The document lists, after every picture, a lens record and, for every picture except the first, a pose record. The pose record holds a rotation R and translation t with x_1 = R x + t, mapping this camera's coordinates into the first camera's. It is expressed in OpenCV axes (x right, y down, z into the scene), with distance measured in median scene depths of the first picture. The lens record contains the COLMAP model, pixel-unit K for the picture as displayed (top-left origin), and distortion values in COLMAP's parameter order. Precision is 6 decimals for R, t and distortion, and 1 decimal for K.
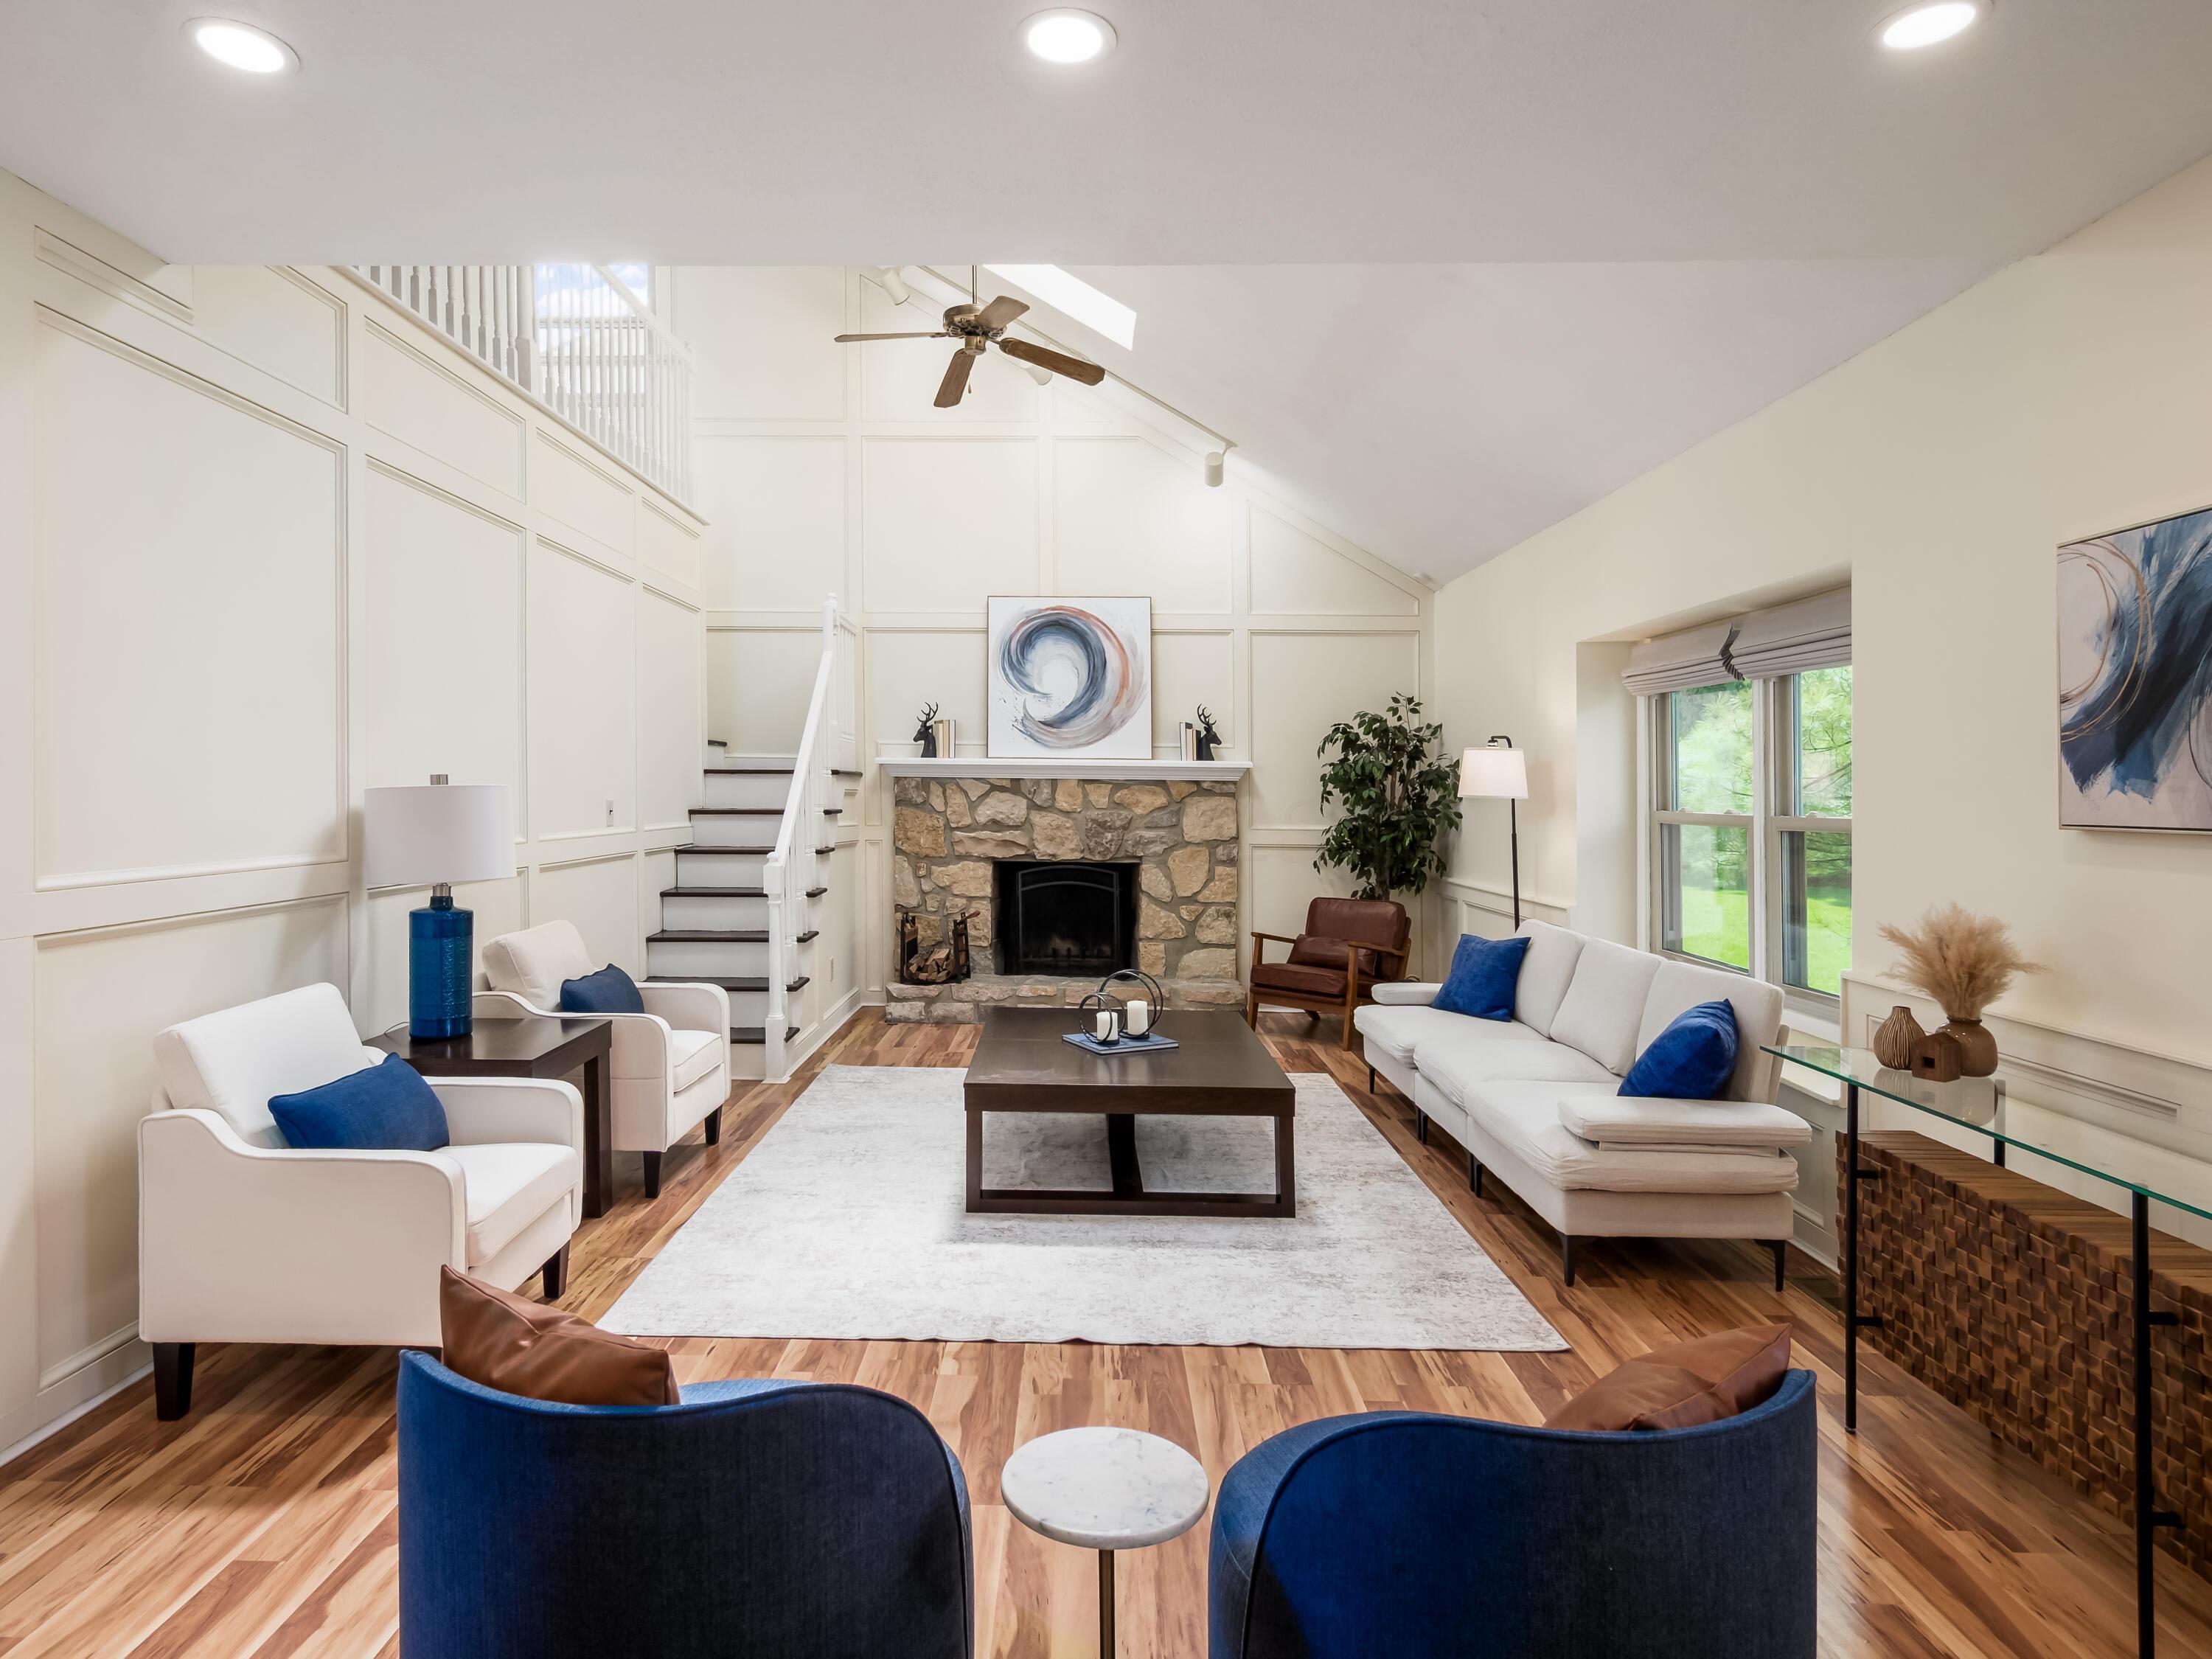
lens RADIAL K [[1276.2, 0, 1041.2], [0, 1276.2, 753.8], [0, 0, 1]] dist [0.015590, 0.000363]
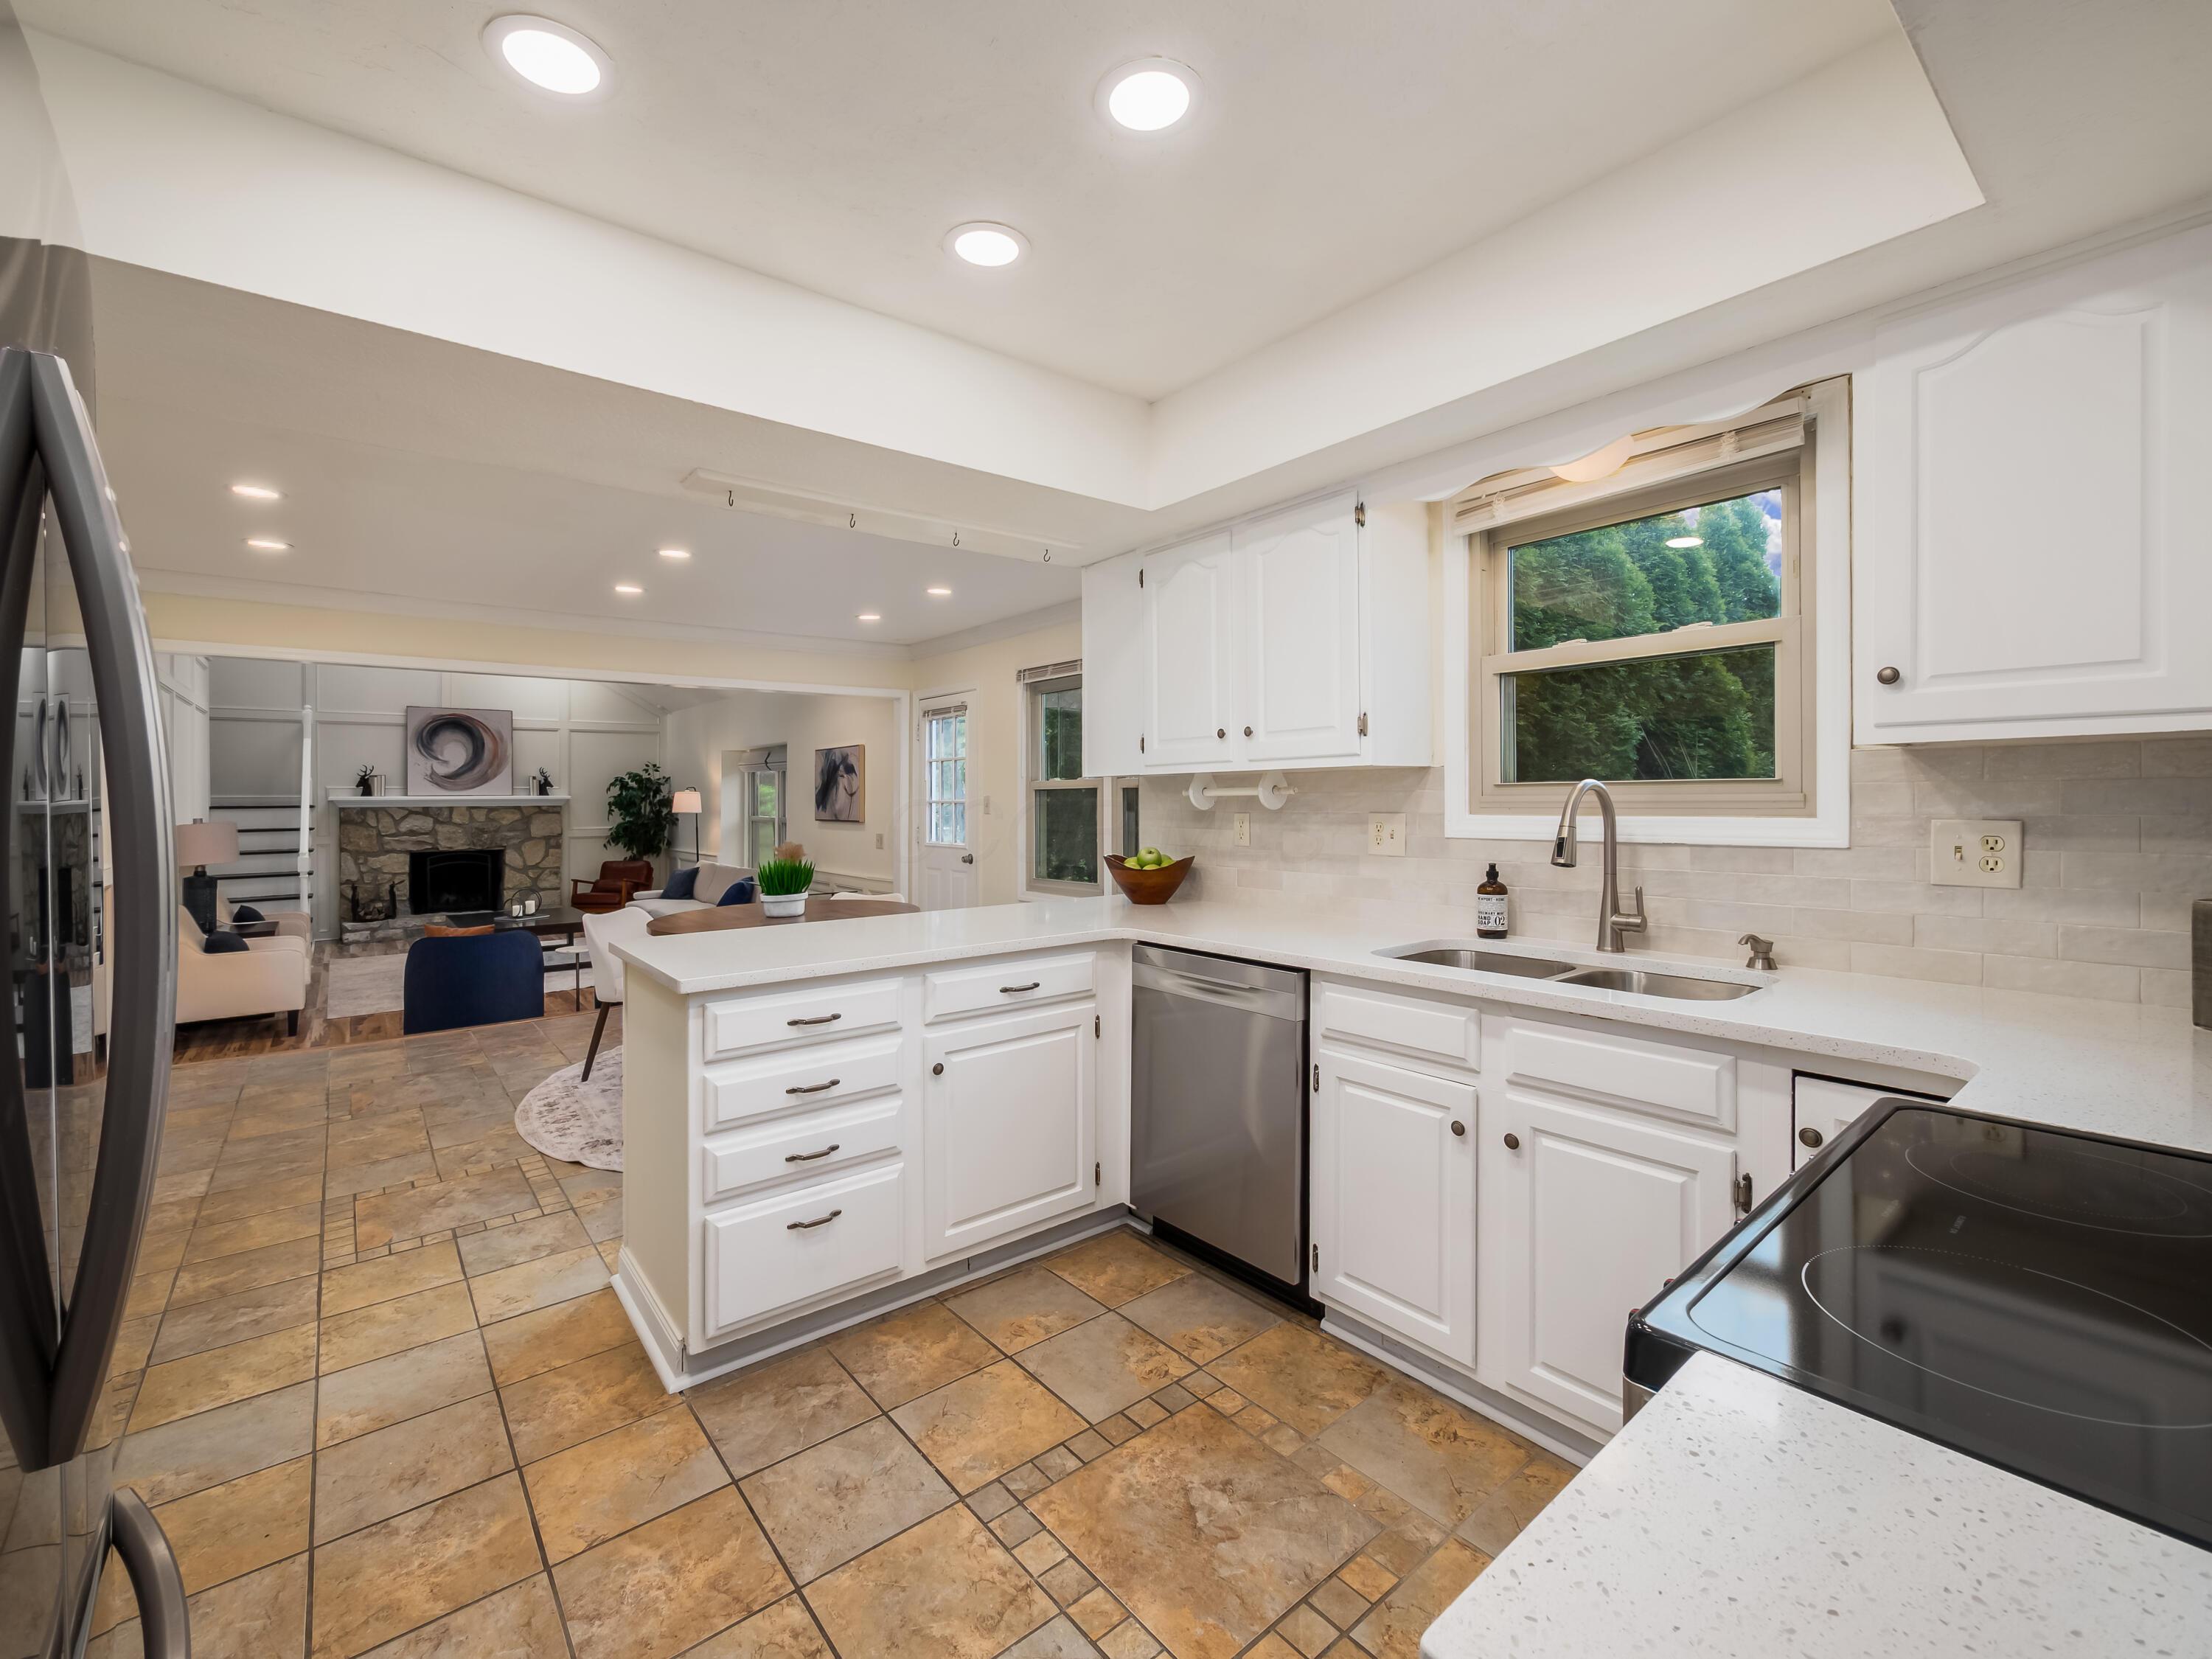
lens RADIAL K [[946.9, 0, 1093.0], [0, 946.9, 763.0], [0, 0, 1]] dist [-0.000129, 0.000191]
pose [[0.761156, 0.006309, 0.648538, -0.175876], [-0.002374, 0.999973, -0.006941, -0.037245], [-0.648565, 0.003744, 0.761150, -0.667440]]
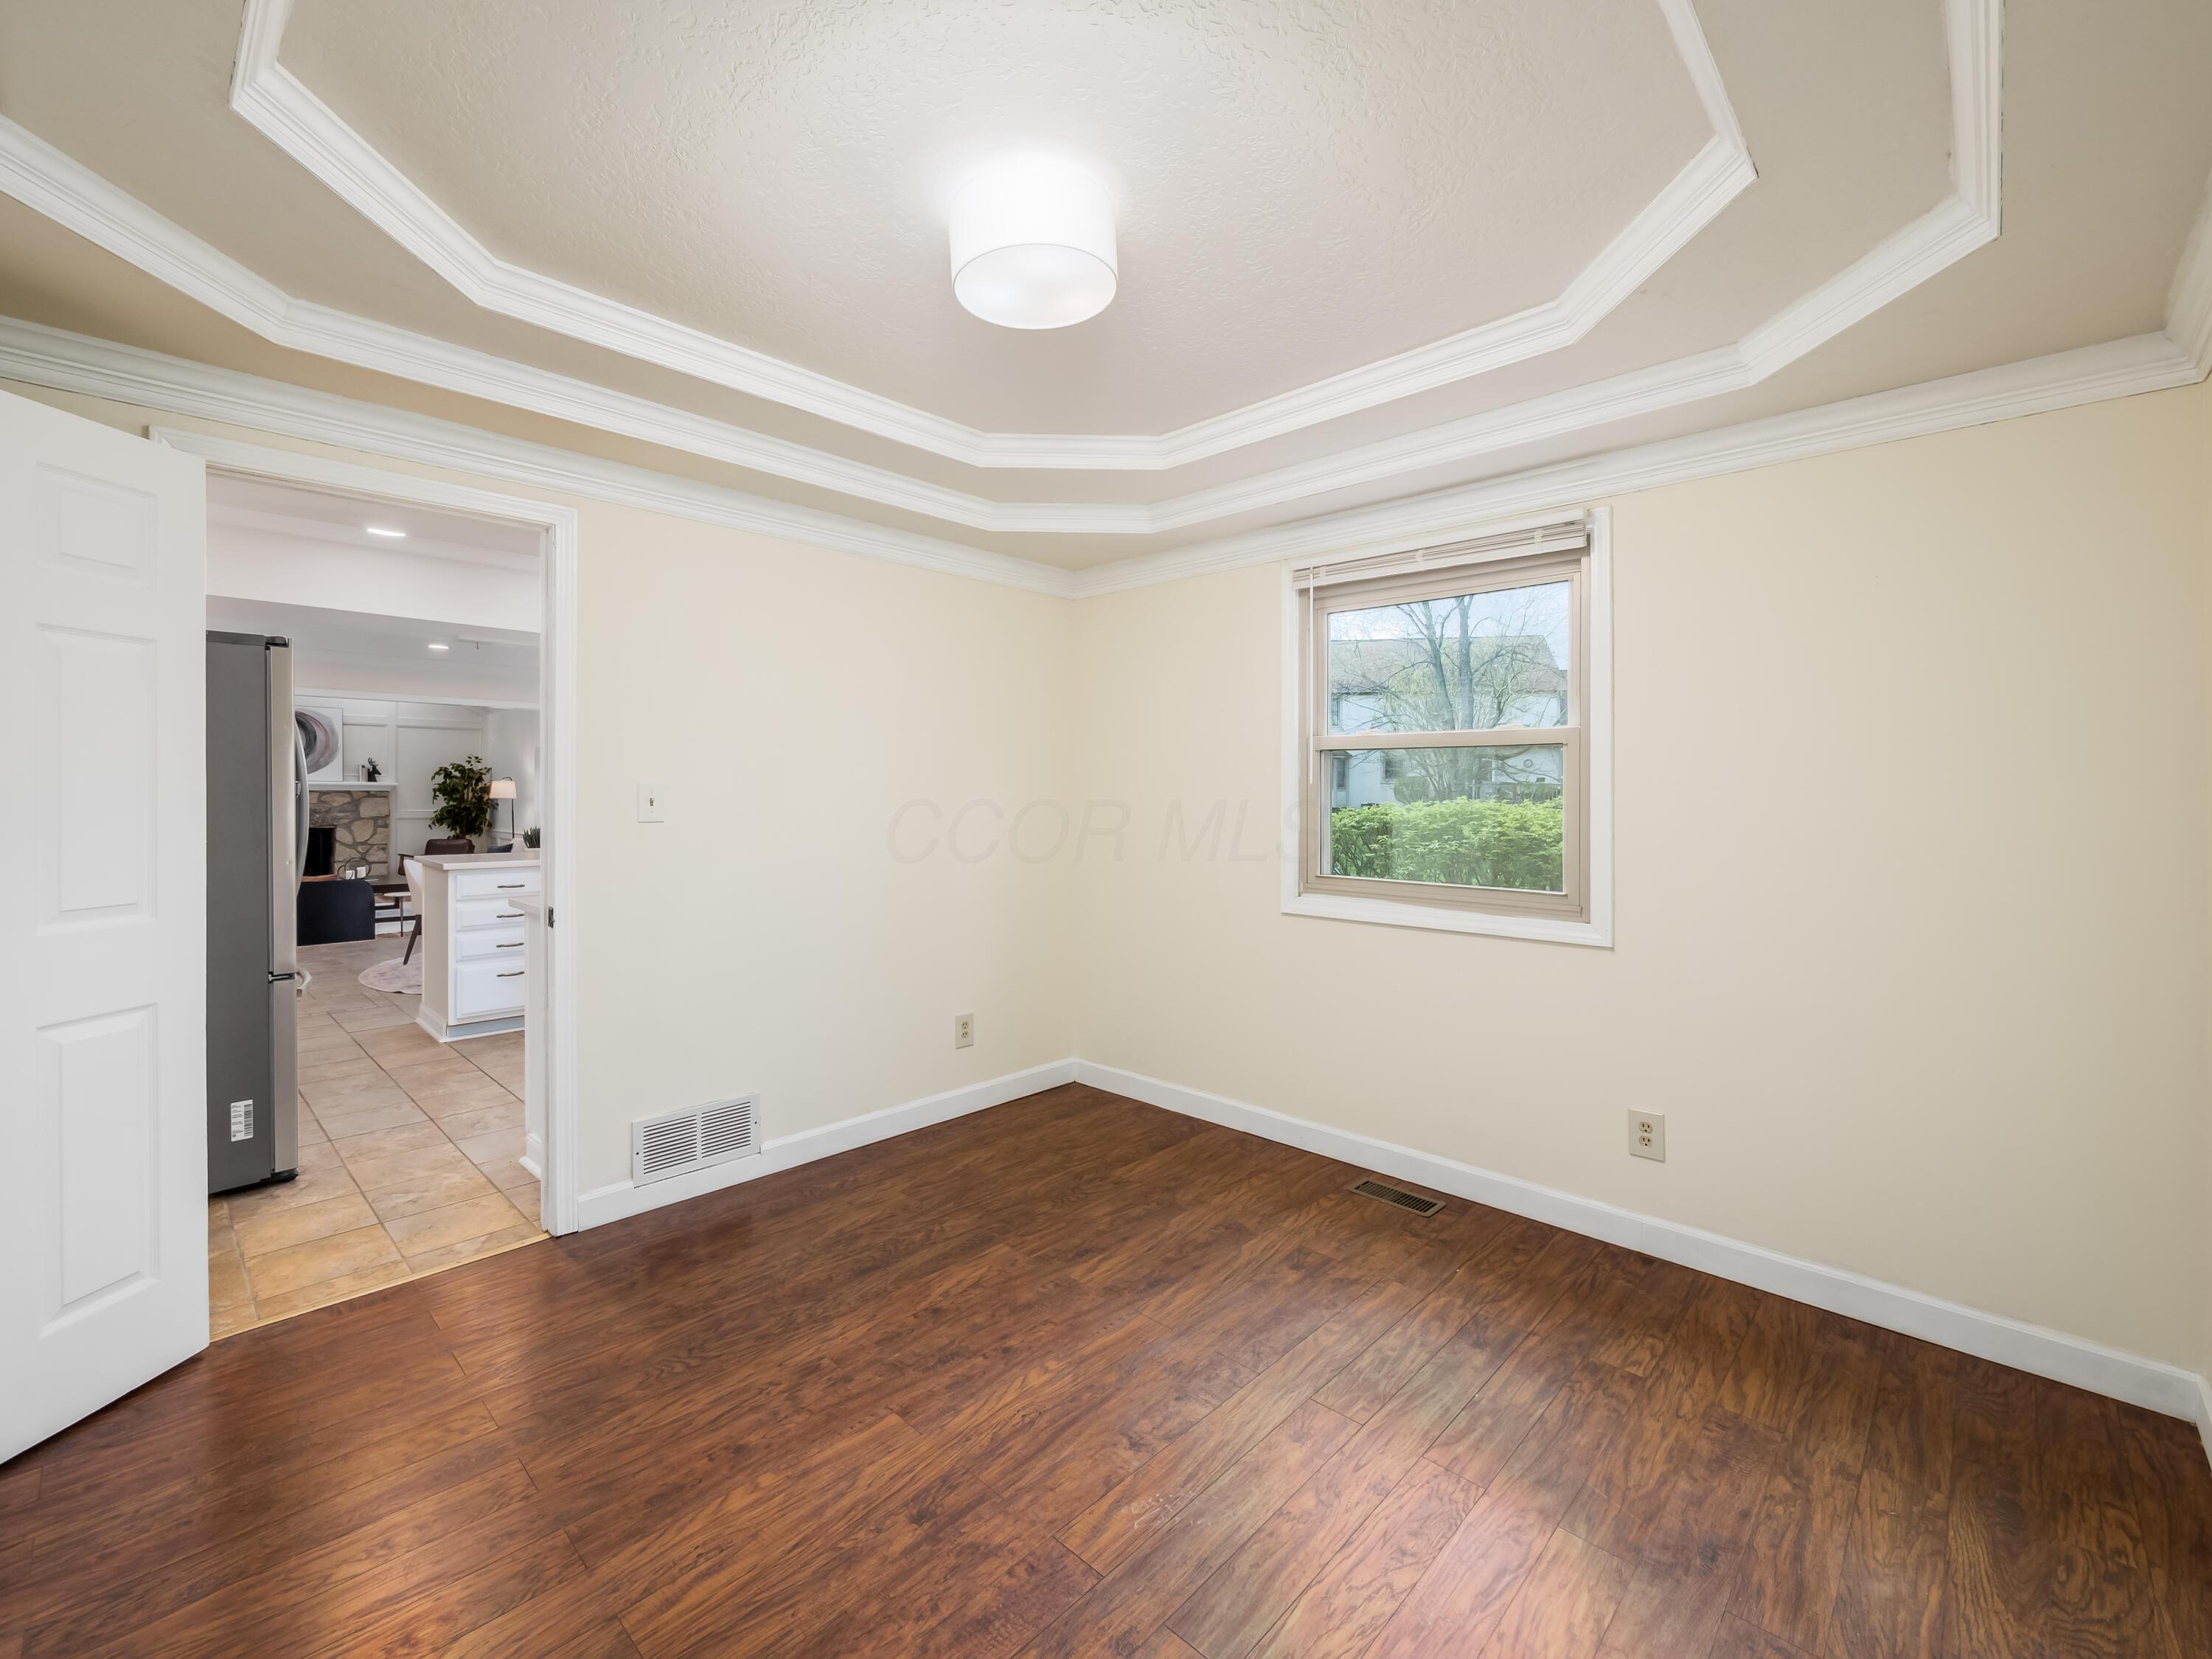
lens RADIAL K [[945.8, 0, 1105.3], [0, 945.8, 785.6], [0, 0, 1]] dist [0.000263, 0.000109]
pose [[0.665445, -0.000100, 0.746447, -0.264227], [-0.022992, 0.999523, 0.020630, -0.053749], [-0.746092, -0.030891, 0.665125, -1.113719]]
